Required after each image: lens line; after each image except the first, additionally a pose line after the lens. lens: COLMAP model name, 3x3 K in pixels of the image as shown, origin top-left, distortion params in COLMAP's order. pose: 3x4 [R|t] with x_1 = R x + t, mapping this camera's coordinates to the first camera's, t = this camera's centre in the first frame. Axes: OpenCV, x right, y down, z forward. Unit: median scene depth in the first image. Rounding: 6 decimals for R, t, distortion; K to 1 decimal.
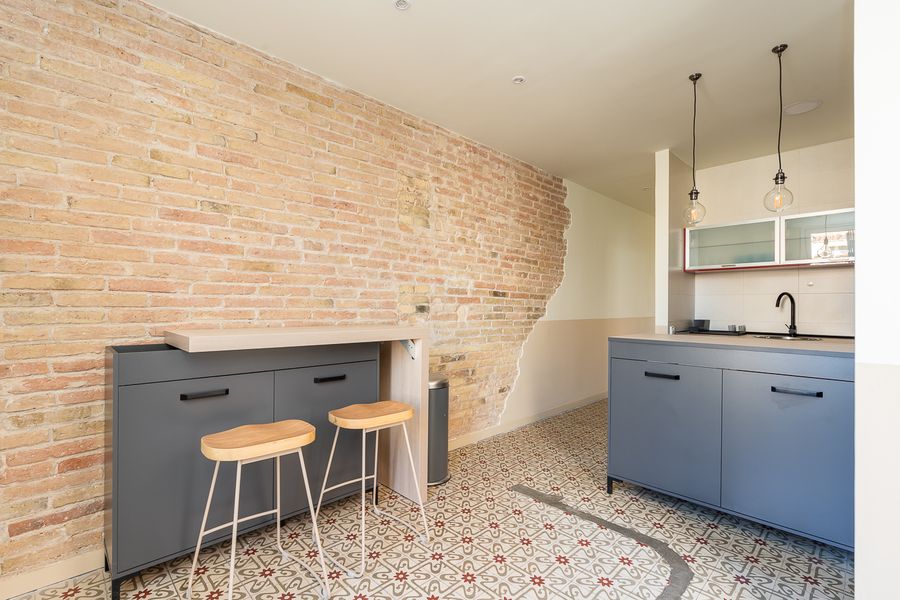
lens RADIAL K [[420.6, 0, 453.1], [0, 420.6, 306.2], [0, 0, 1]] dist [0.005547, 0.004163]
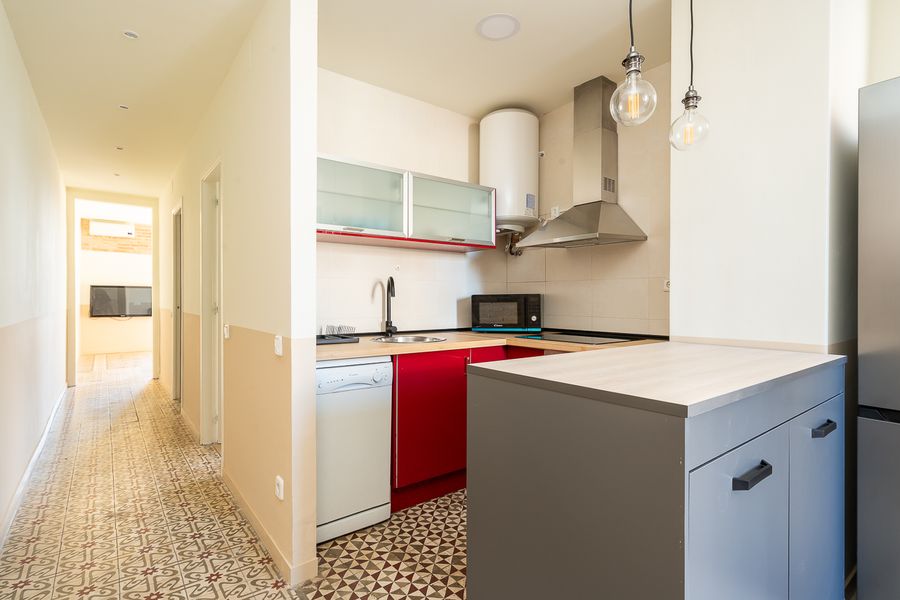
lens RADIAL K [[438.5, 0, 444.6], [0, 438.5, 299.7], [0, 0, 1]] dist [-0.010812, -0.000138]
pose [[0.122896, -0.012579, 0.992340, 0.056095], [-0.001127, 0.999917, 0.012814, -0.004139], [-0.992419, -0.002693, 0.122872, 1.125595]]
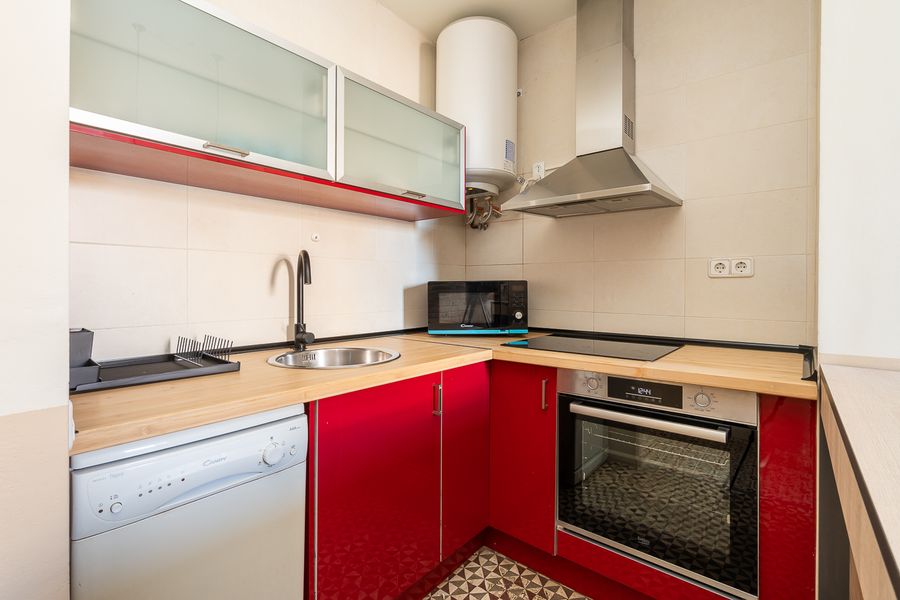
lens RADIAL K [[420.6, 0, 455.2], [0, 420.6, 283.3], [0, 0, 1]] dist [0.005547, 0.004163]
pose [[-0.101056, -0.005892, 0.994863, 0.472645], [-0.005851, 0.999969, 0.005327, -0.002714], [-0.994863, -0.005283, -0.101088, 1.230838]]
